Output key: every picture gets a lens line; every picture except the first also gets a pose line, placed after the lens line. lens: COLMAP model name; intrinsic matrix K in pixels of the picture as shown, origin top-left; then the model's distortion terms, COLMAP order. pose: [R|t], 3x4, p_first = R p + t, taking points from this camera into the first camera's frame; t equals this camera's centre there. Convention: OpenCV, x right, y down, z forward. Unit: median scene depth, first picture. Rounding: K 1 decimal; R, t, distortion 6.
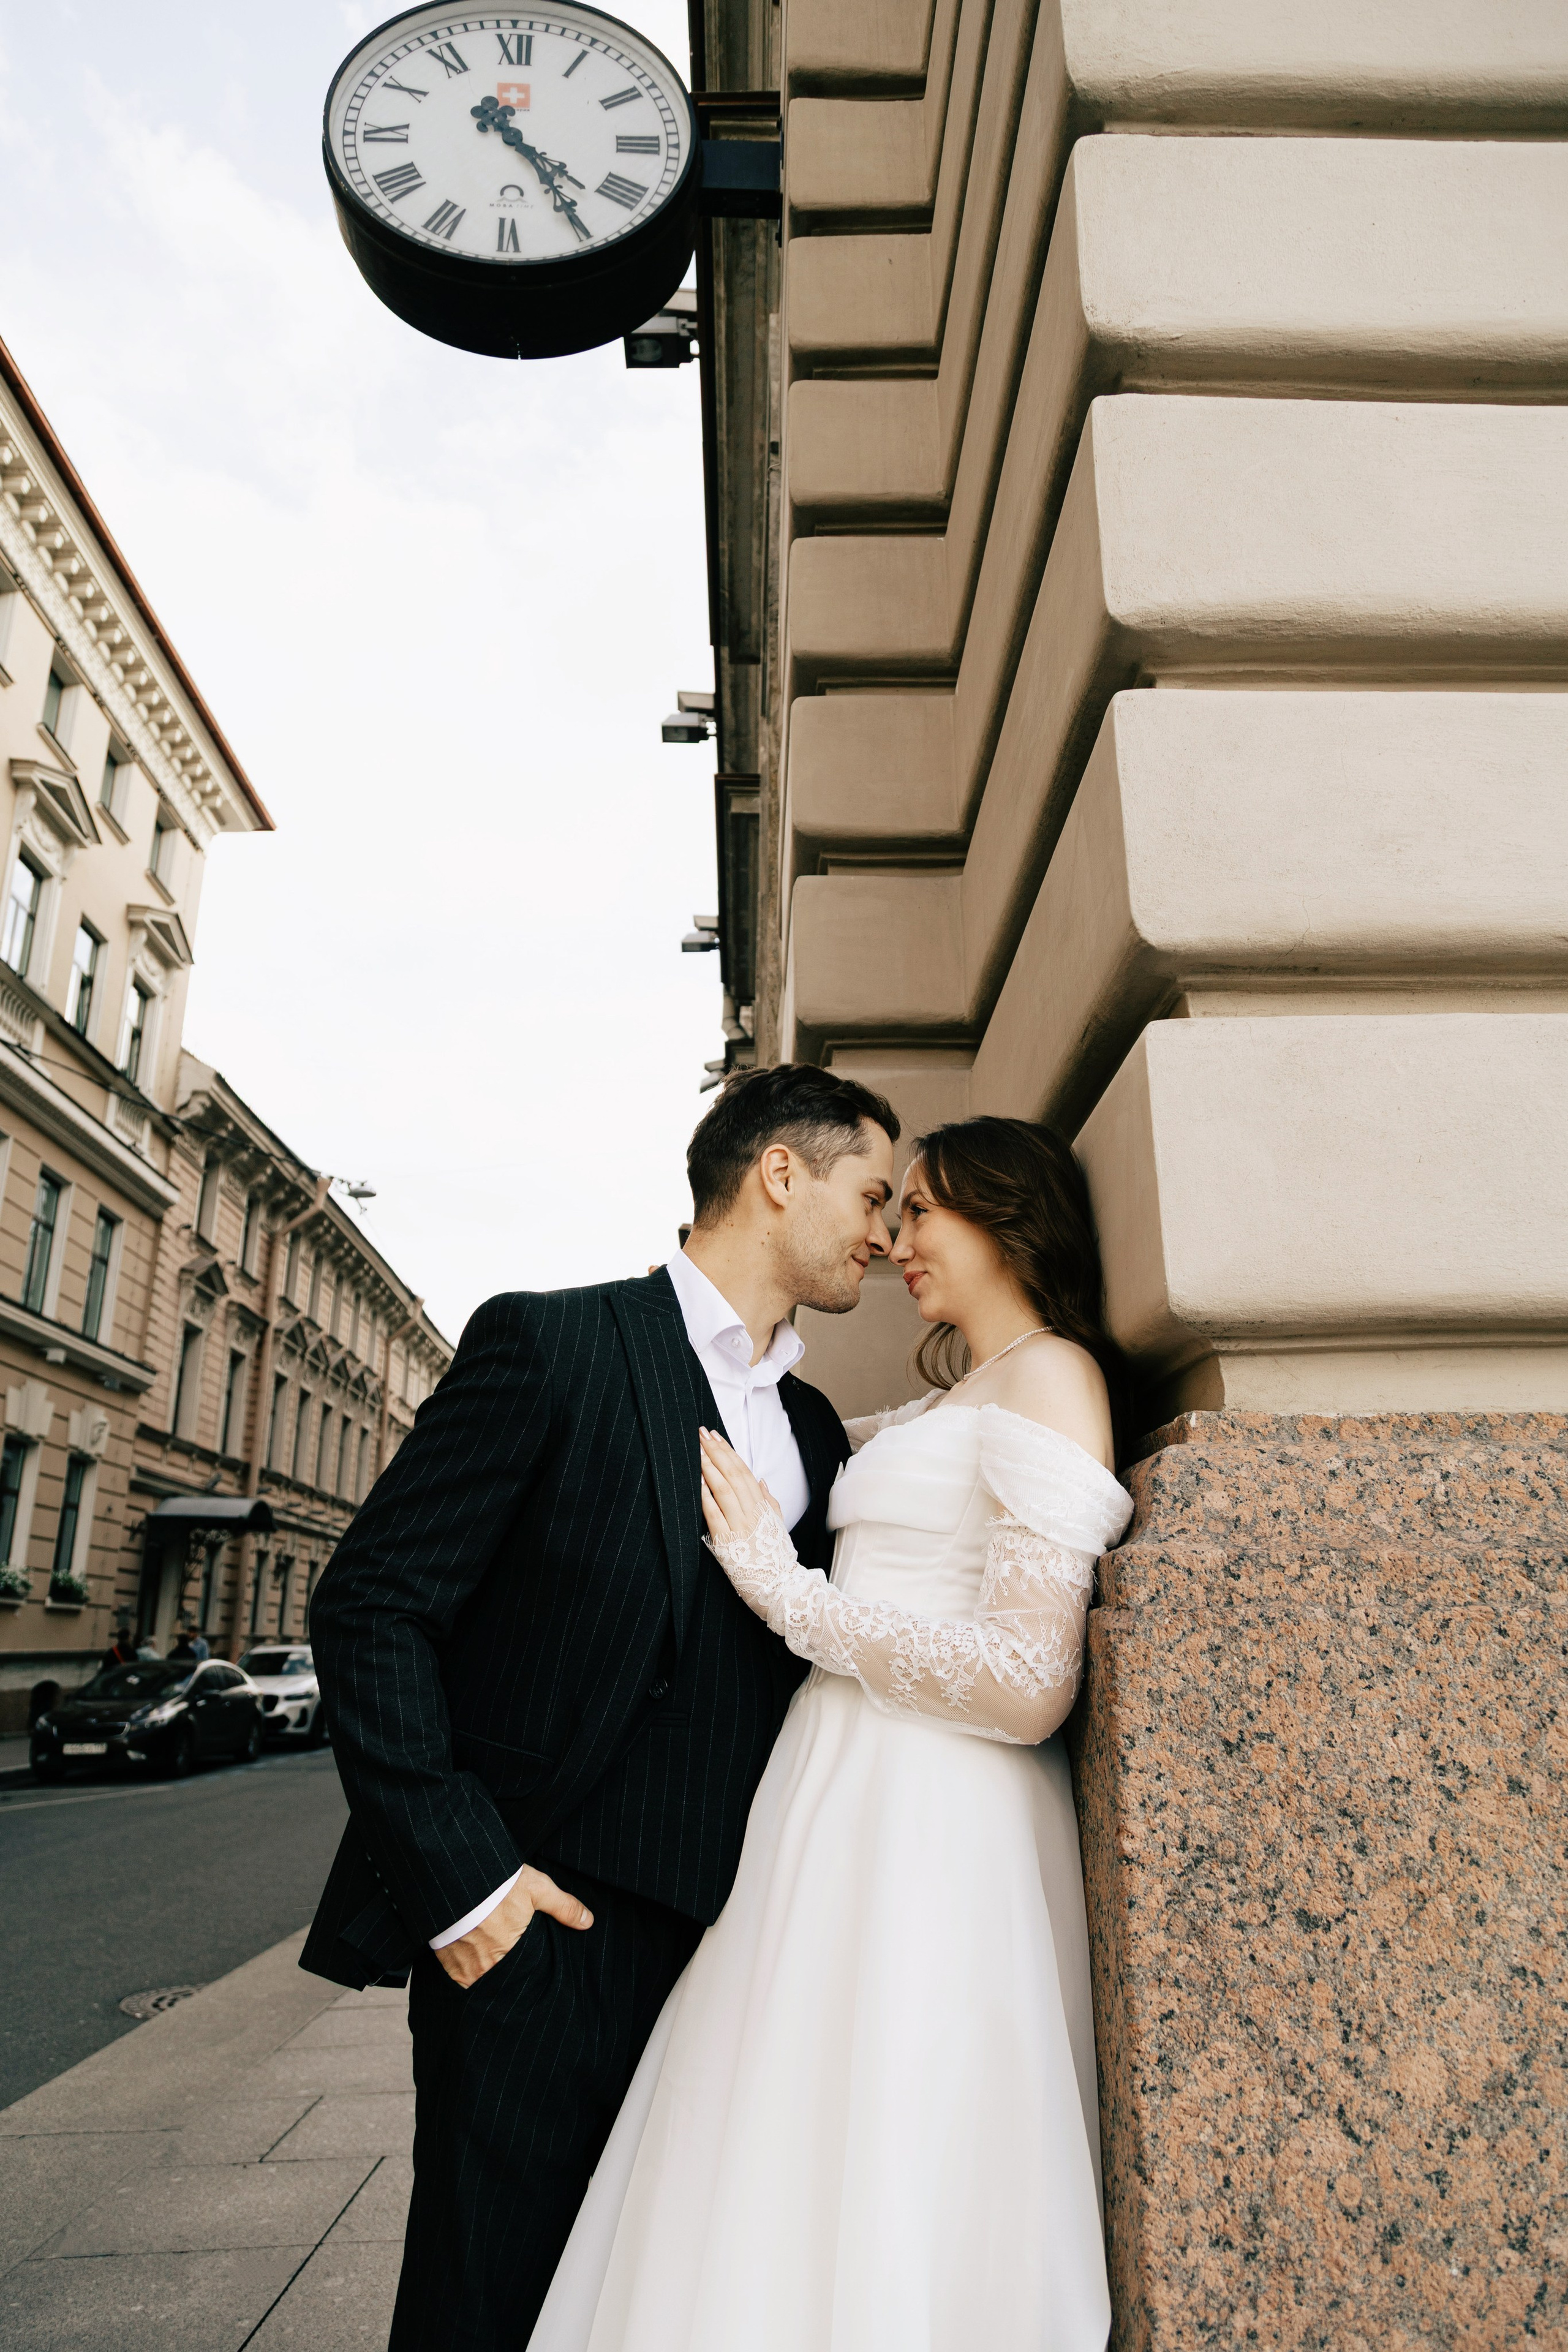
lens RADIAL K [[1606.5, 0, 791.1], [0, 1606.5, 1176.5], [0, 0, 1]] dist [-0.004439, 0.001277]
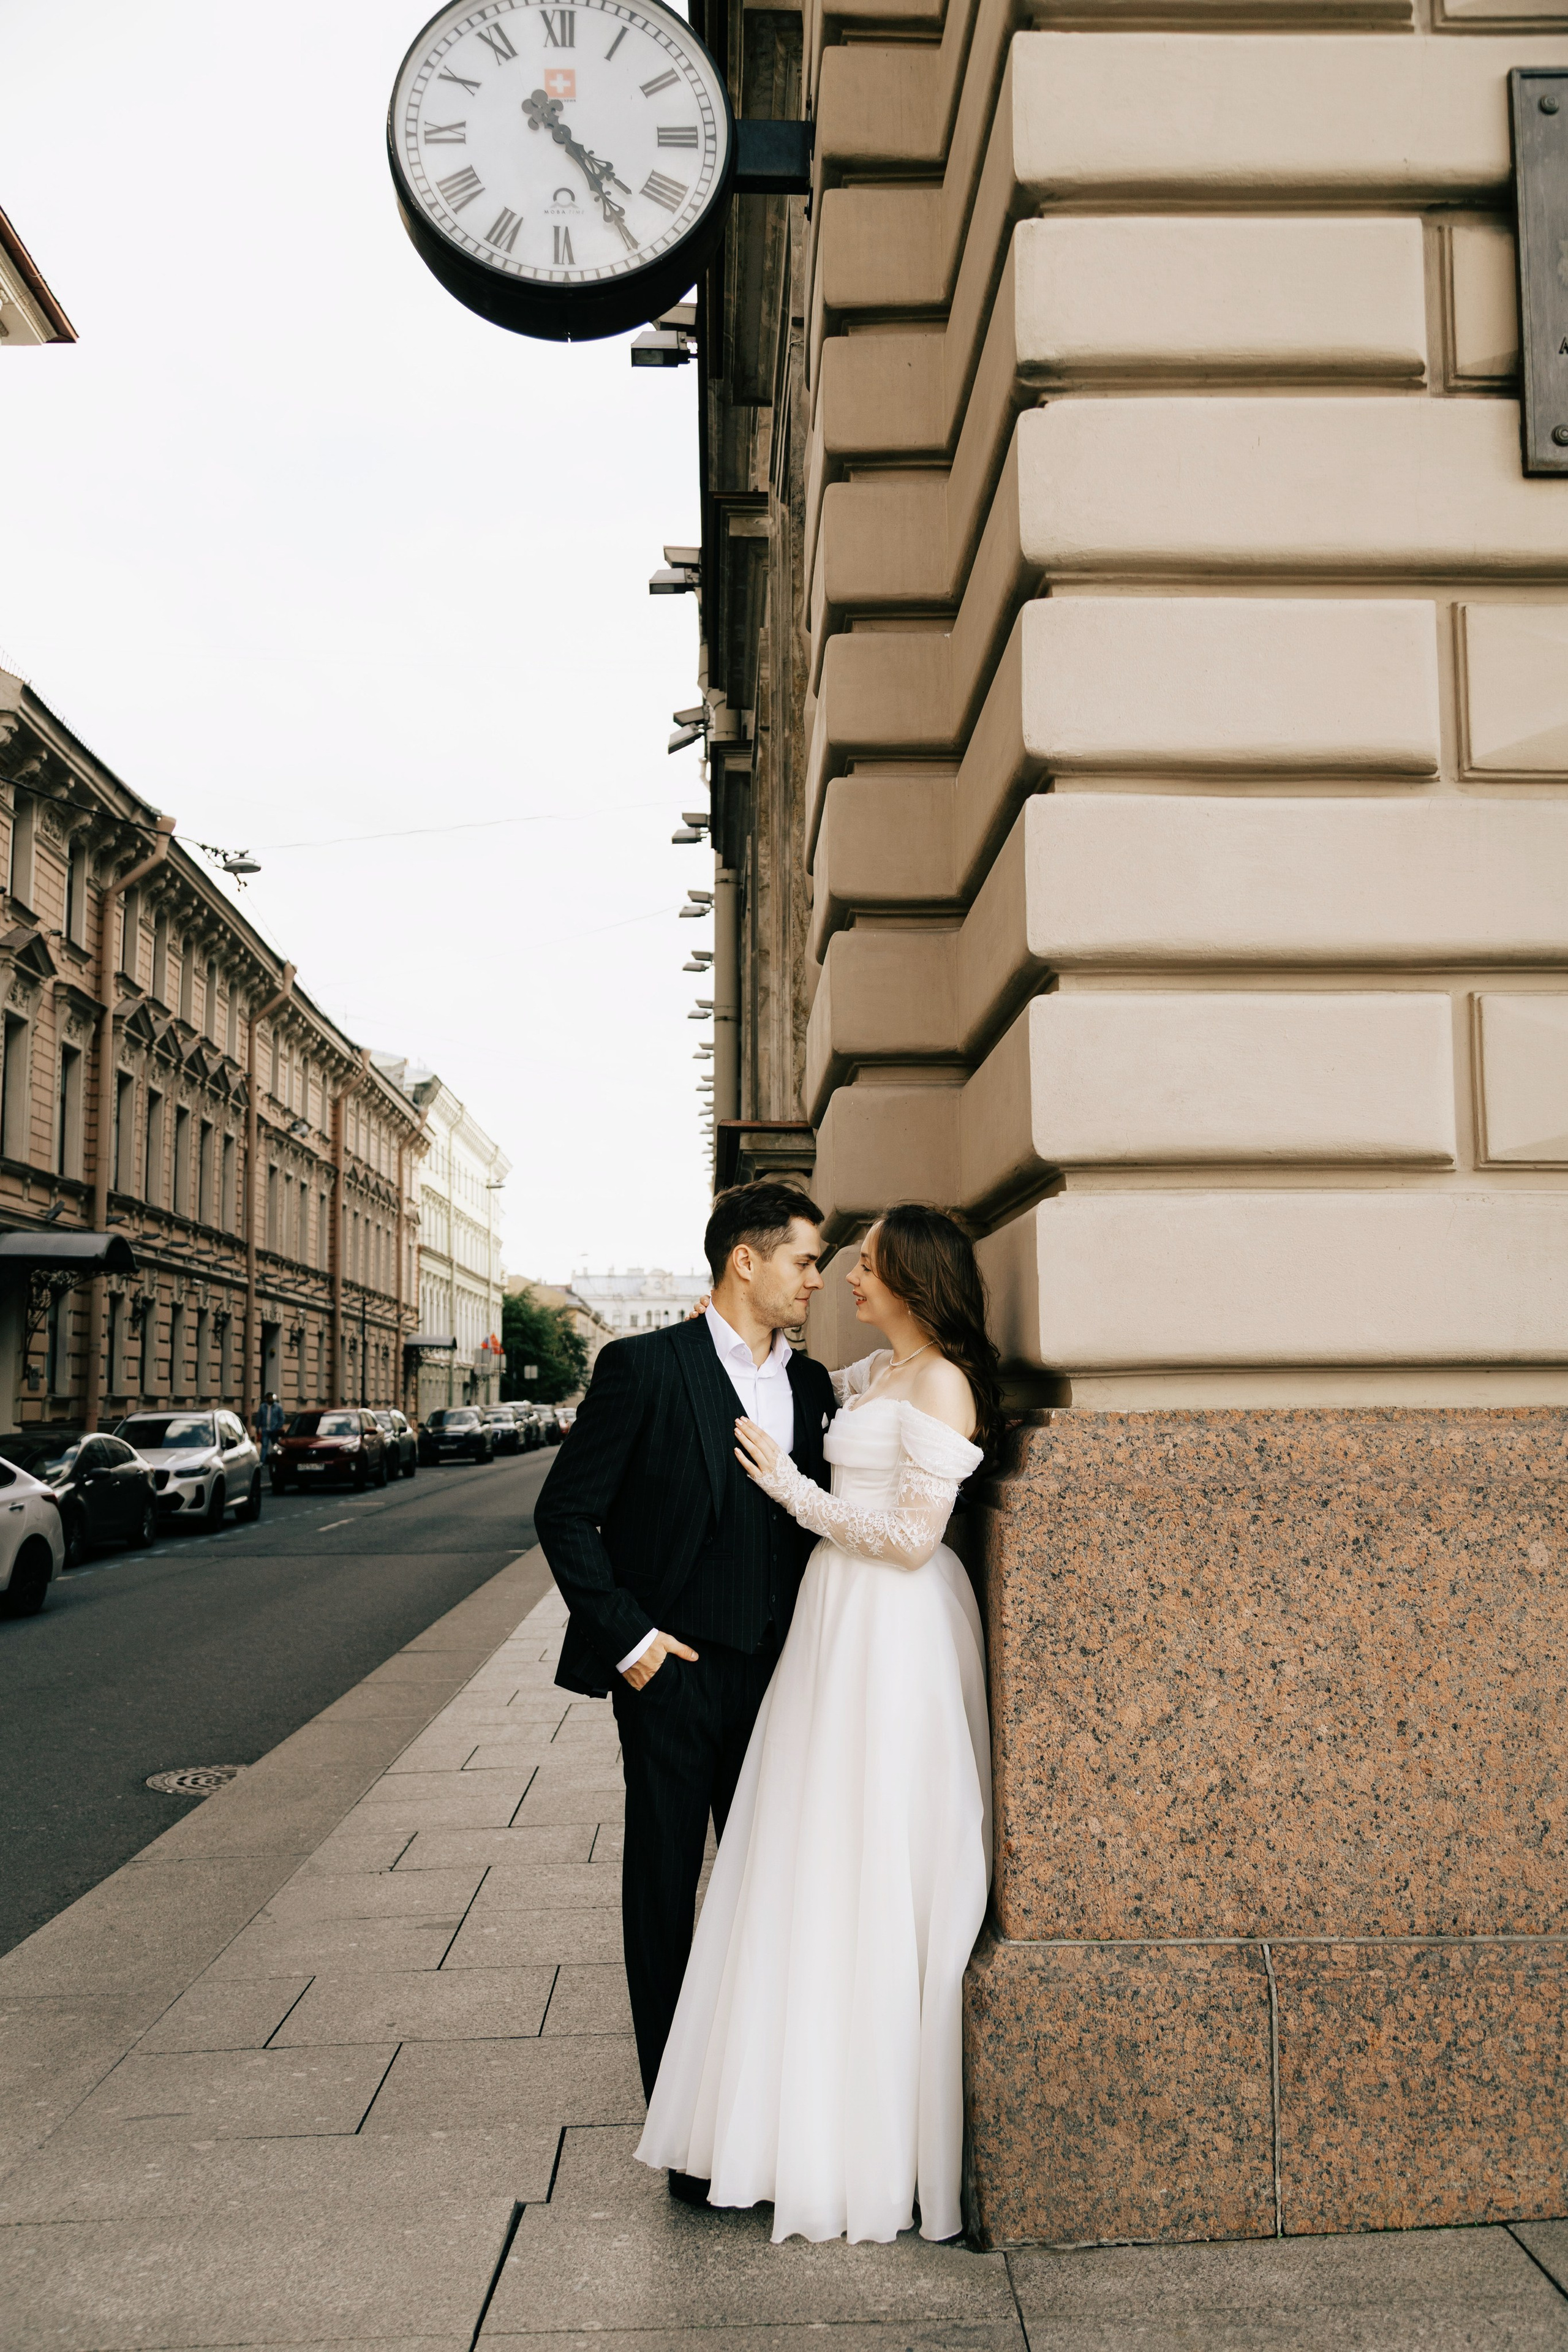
lens RADIAL K [[2169.7, 0, 793.3], [0, 2169.7, 1199.1], [0, 0, 1]] dist [0.018932, -0.013310]
pose [[0.999945, -0.001924, 0.010291, -0.032333], [-0.000104, 0.981095, 0.193529, -0.215271], [-0.010469, -0.193520, 0.981041, -0.536384]]
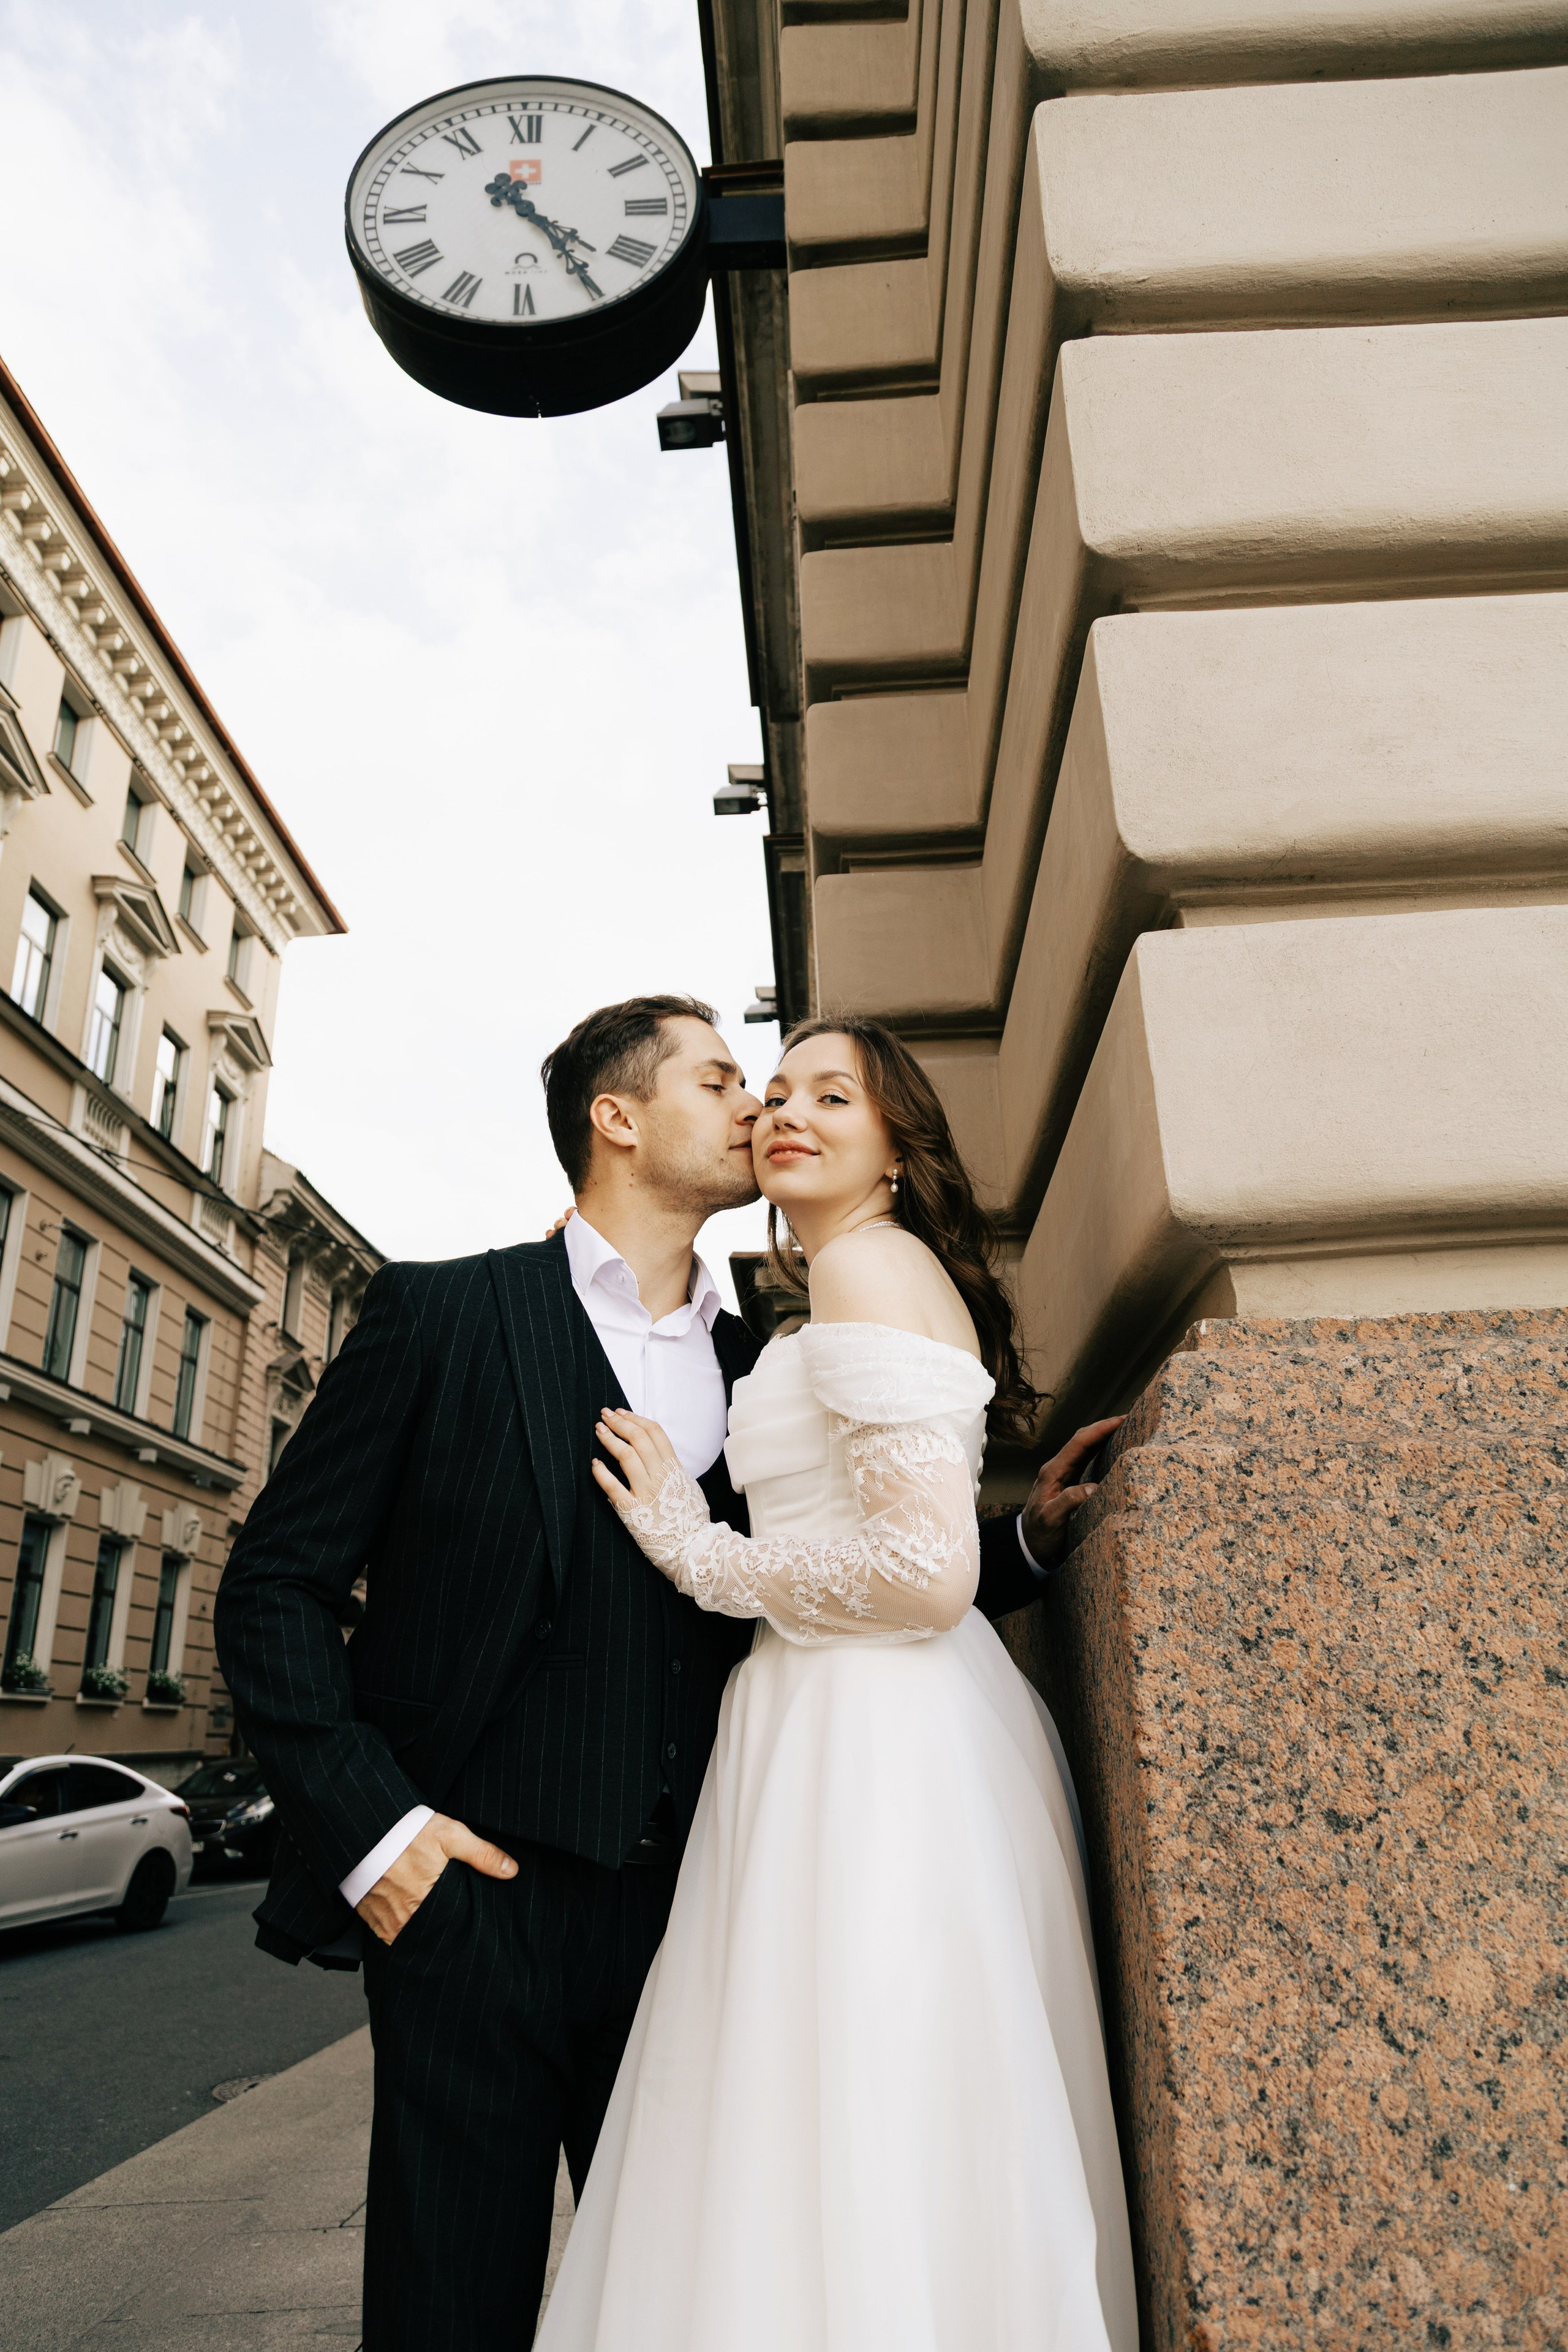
lens RADIAL K [[1609.0, 0, 782.5], [0, 1609.0, 1175.2], [0, 0, 1]] dist [0.002274, -0.007610]
pose [[0.997617, -0.044720, -0.052532, 0.017942], [0.041968, 0.997745, -0.052380, 0.034850], [0.054756, 0.050050, 0.997245, 0.002850]]
